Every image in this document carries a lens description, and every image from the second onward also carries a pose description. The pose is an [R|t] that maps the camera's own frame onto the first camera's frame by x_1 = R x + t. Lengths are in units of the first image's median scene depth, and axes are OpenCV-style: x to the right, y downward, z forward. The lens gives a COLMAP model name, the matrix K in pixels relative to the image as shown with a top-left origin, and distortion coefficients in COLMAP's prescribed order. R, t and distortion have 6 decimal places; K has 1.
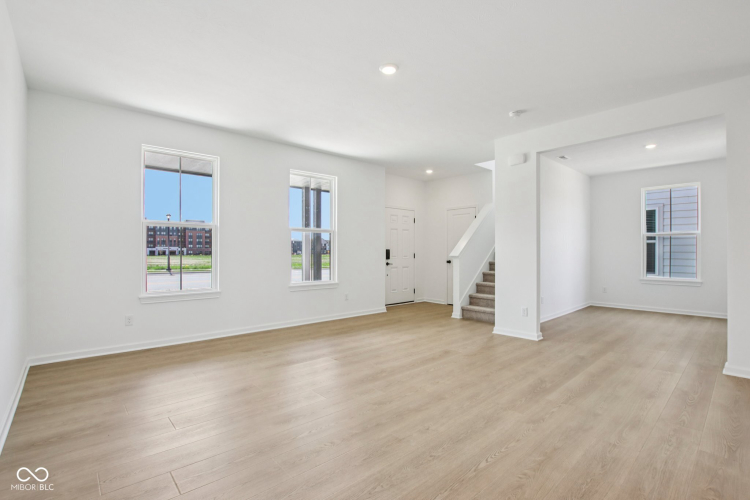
lens RADIAL K [[349.5, 0, 378.1], [0, 349.5, 254.2], [0, 0, 1]] dist [-0.033911, 0.004274]
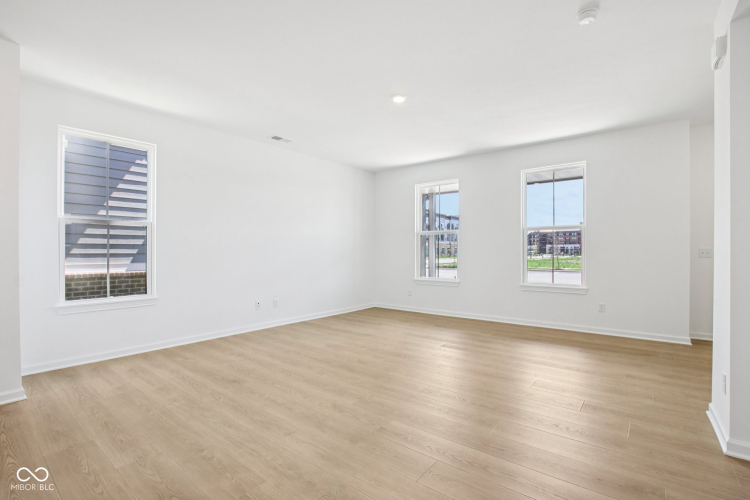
lens RADIAL K [[349.5, 0, 376.6], [0, 349.5, 250.3], [0, 0, 1]] dist [-0.033911, 0.004274]
pose [[0.155237, -0.006058, -0.987859, 0.925632], [-0.007374, 0.999946, -0.007291, -0.001242], [0.987850, 0.008416, 0.155184, 0.565453]]
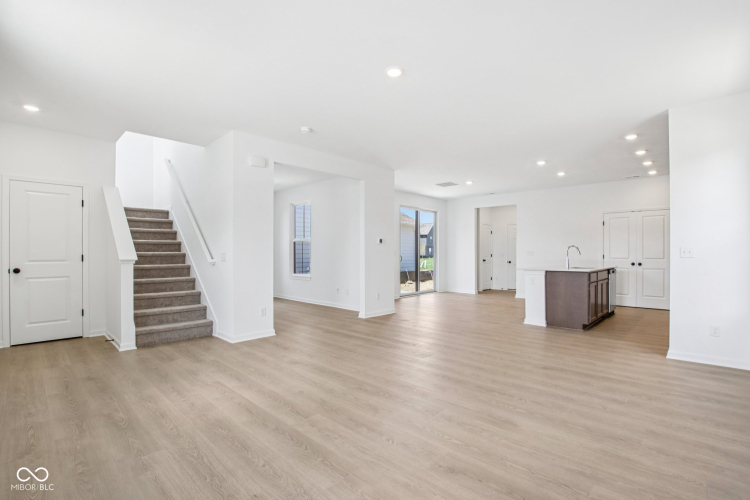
lens RADIAL K [[349.5, 0, 376.9], [0, 349.5, 252.2], [0, 0, 1]] dist [-0.033911, 0.004274]
pose [[-0.070226, -0.000019, 0.997531, -0.743036], [0.006469, 0.999979, 0.000475, -0.009662], [-0.997510, 0.006486, -0.070224, 0.860356]]
